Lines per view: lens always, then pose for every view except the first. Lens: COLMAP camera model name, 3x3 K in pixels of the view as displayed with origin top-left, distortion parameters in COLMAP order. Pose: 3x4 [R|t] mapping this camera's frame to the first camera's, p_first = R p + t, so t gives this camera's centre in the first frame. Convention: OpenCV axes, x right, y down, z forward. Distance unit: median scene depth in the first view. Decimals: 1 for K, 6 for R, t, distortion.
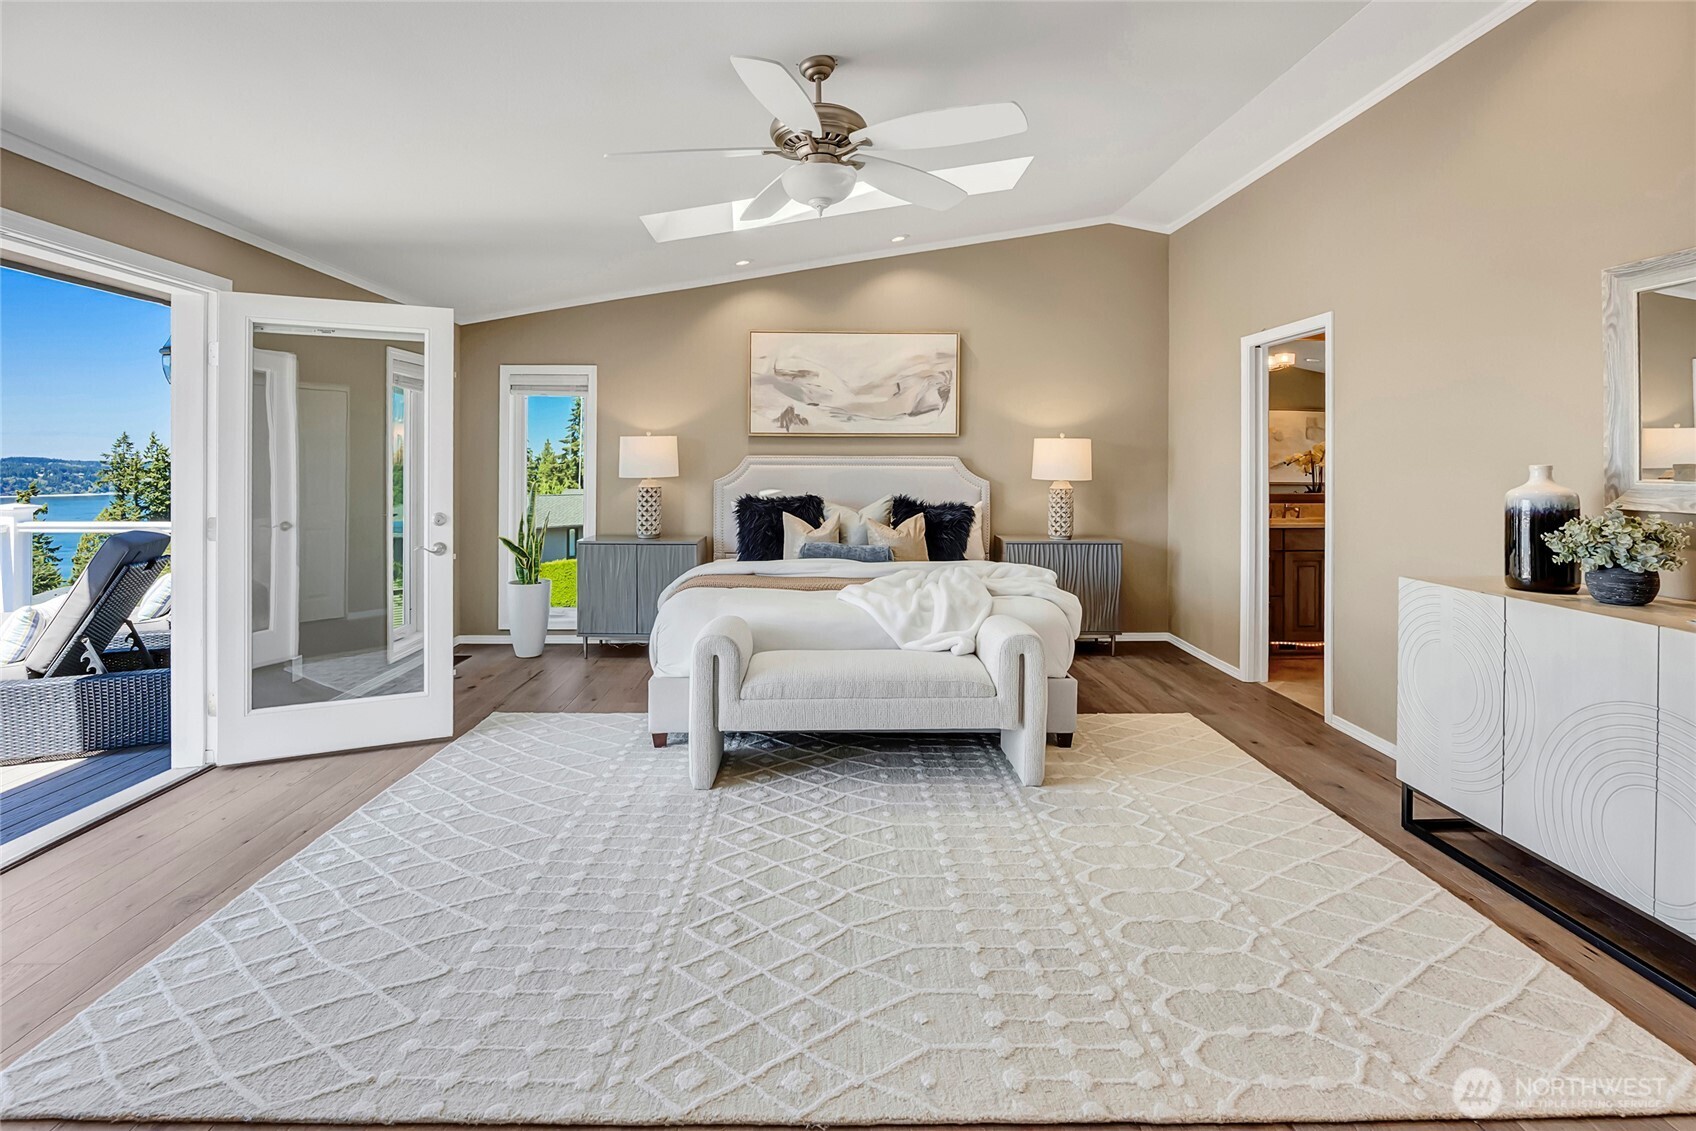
lens RADIAL K [[842.0, 0, 847.3], [0, 842.0, 471.6], [0, 0, 1]] dist [-0.000220, 0.000038]
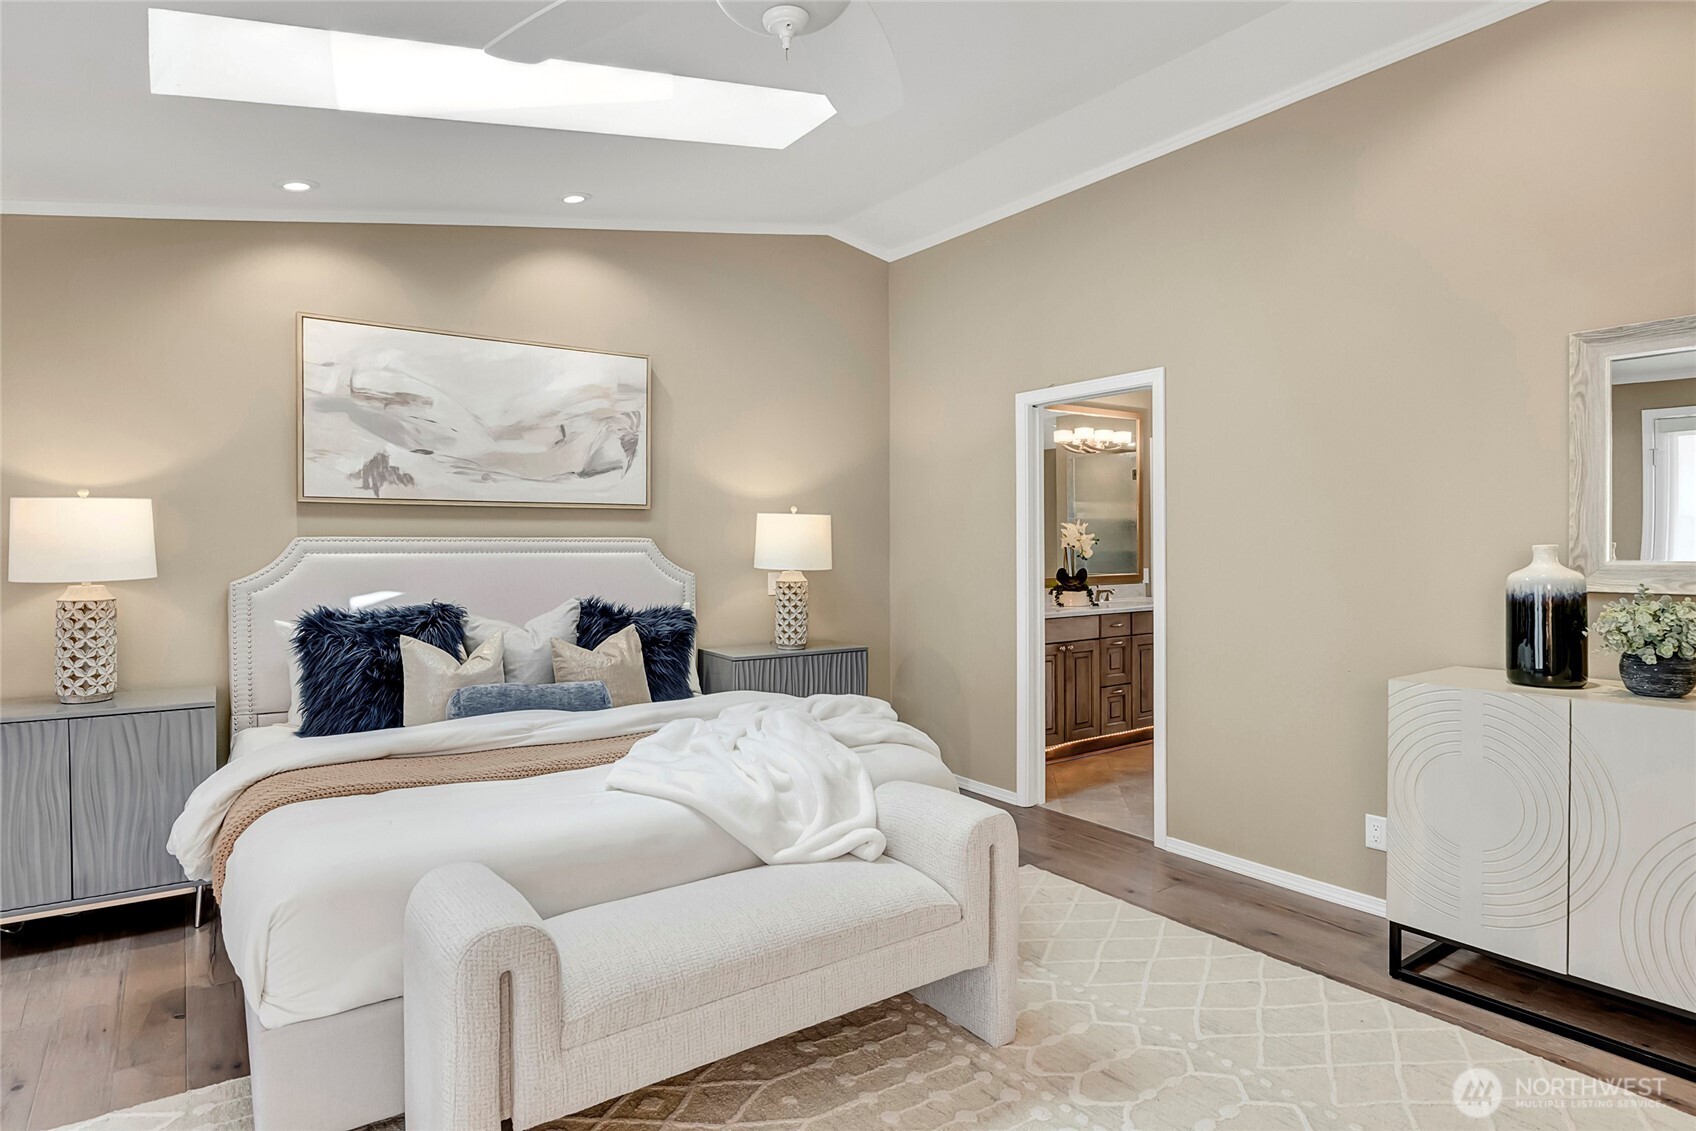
lens RADIAL K [[946.7, 0, 848.0], [0, 946.7, 565.5], [0, 0, 1]] dist [-0.000240, 0.000328]
pose [[0.831934, -0.017387, 0.554602, -0.171616], [0.012195, 0.999840, 0.013052, -0.004018], [-0.554741, -0.004095, 0.832013, 0.284493]]
